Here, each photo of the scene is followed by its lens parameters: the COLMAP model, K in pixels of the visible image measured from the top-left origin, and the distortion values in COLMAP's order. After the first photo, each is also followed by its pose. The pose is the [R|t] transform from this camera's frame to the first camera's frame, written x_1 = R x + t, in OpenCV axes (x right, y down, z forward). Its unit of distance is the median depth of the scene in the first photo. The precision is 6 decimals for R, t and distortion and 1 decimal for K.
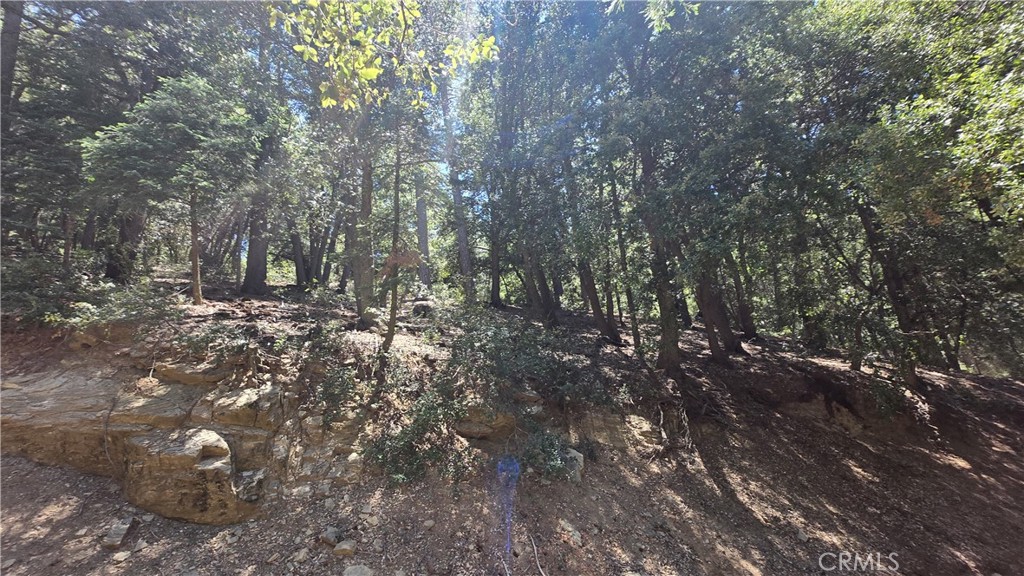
lens RADIAL K [[396.4, 0, 506.9], [0, 396.4, 288.0], [0, 0, 1]] dist [-0.000944, 0.000484]
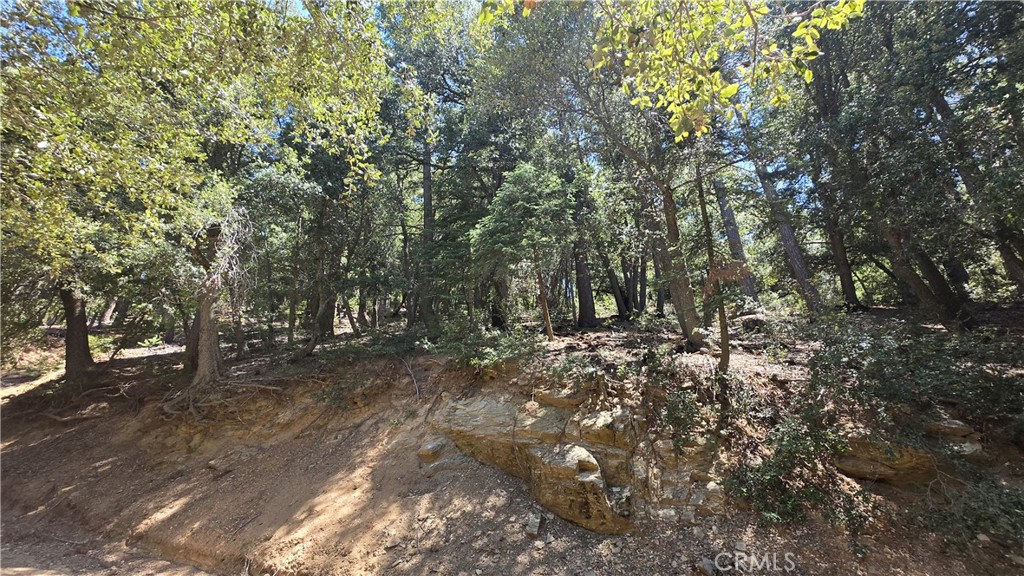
lens RADIAL K [[396.4, 0, 506.9], [0, 396.4, 288.0], [0, 0, 1]] dist [-0.000944, 0.000484]
pose [[0.790636, -0.167547, -0.588916, -0.134215], [0.133722, 0.985864, -0.100954, -0.013021], [0.597505, 0.001067, 0.801864, -0.061157]]
